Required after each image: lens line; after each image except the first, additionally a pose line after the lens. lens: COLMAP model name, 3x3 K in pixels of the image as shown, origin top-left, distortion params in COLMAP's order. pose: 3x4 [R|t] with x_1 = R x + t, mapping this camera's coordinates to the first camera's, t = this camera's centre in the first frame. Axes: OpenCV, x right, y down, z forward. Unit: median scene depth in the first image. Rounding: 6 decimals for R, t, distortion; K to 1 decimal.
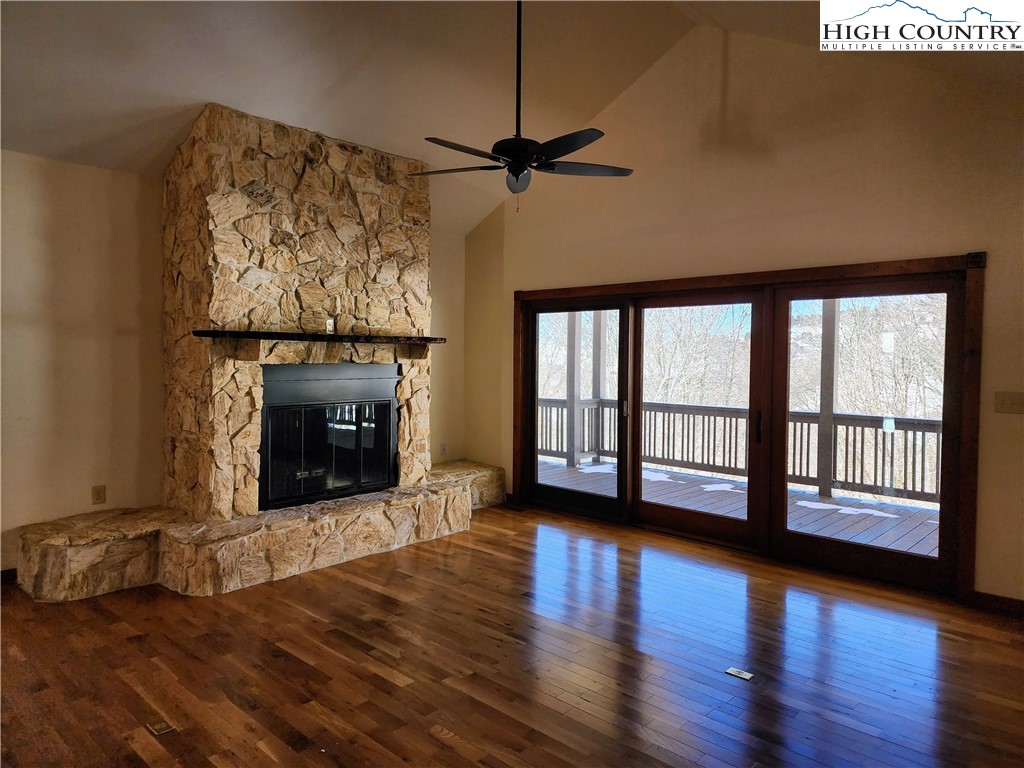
lens RADIAL K [[675.3, 0, 512.0], [0, 675.3, 384.0], [0, 0, 1]] dist [0.078075, -0.064827]
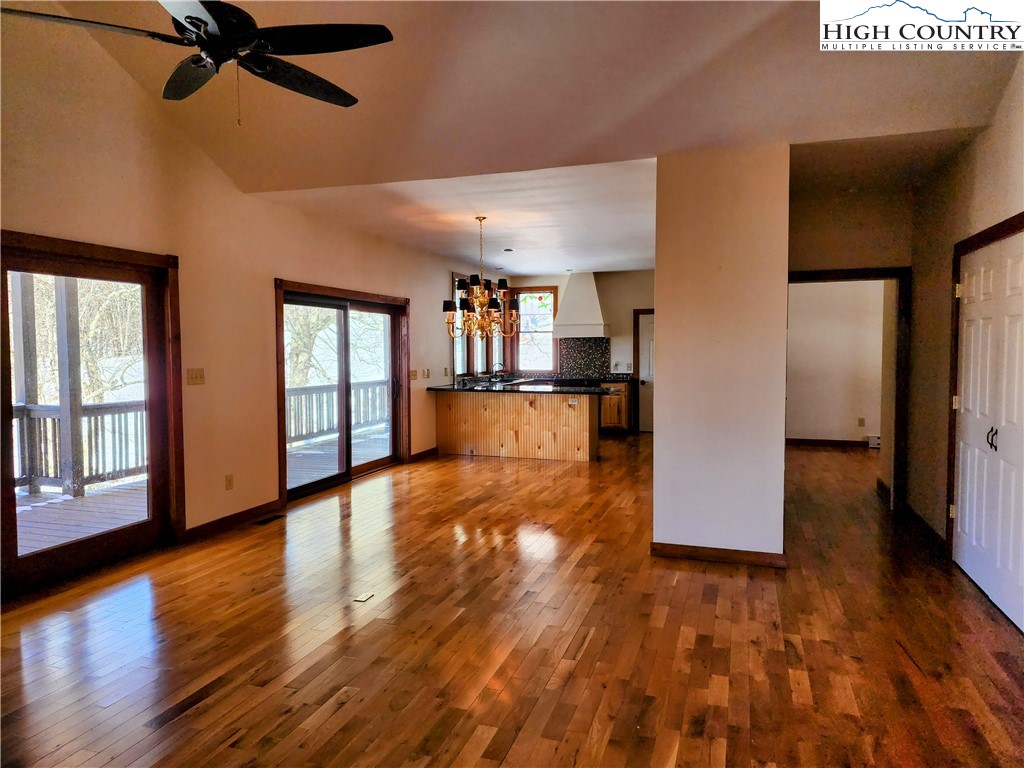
lens RADIAL K [[675.3, 0, 512.0], [0, 675.3, 384.0], [0, 0, 1]] dist [0.078075, -0.064827]
pose [[-0.421738, -0.055988, 0.904987, -0.634725], [0.036443, 0.996239, 0.078617, -0.035095], [-0.905985, 0.066136, -0.418112, 0.908705]]
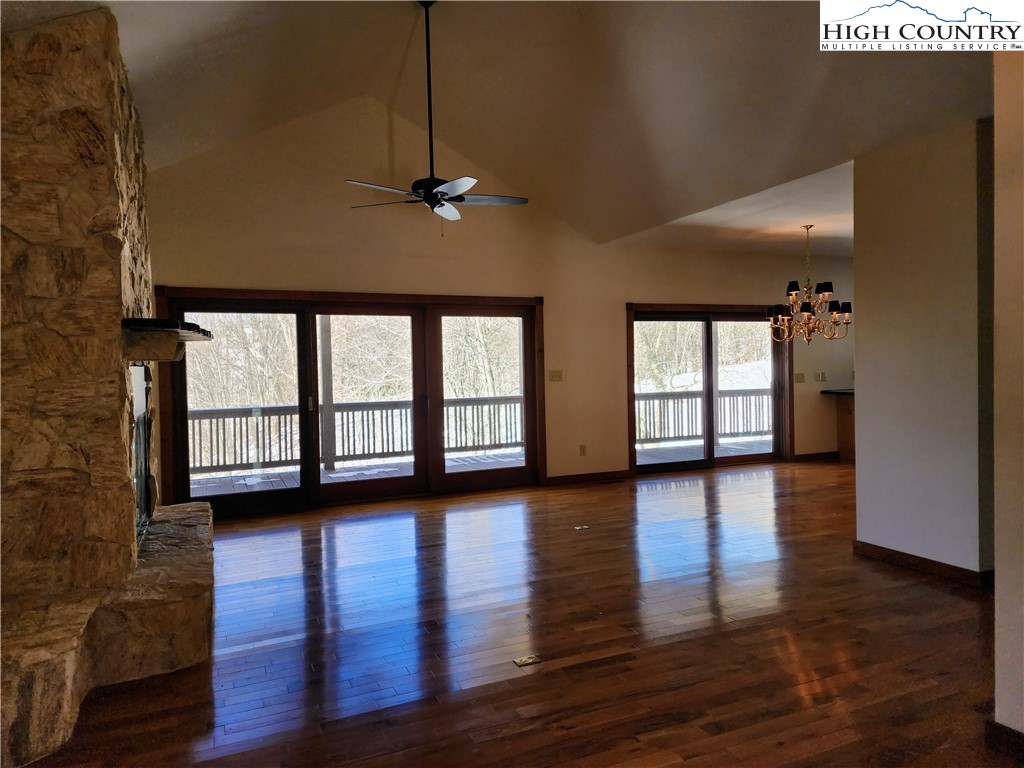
lens RADIAL K [[675.3, 0, 512.0], [0, 675.3, 384.0], [0, 0, 1]] dist [0.078075, -0.064827]
pose [[0.388863, -0.044803, 0.920206, -0.972770], [0.063486, 0.997746, 0.021750, 0.000794], [-0.919106, 0.049962, 0.390831, 0.338760]]
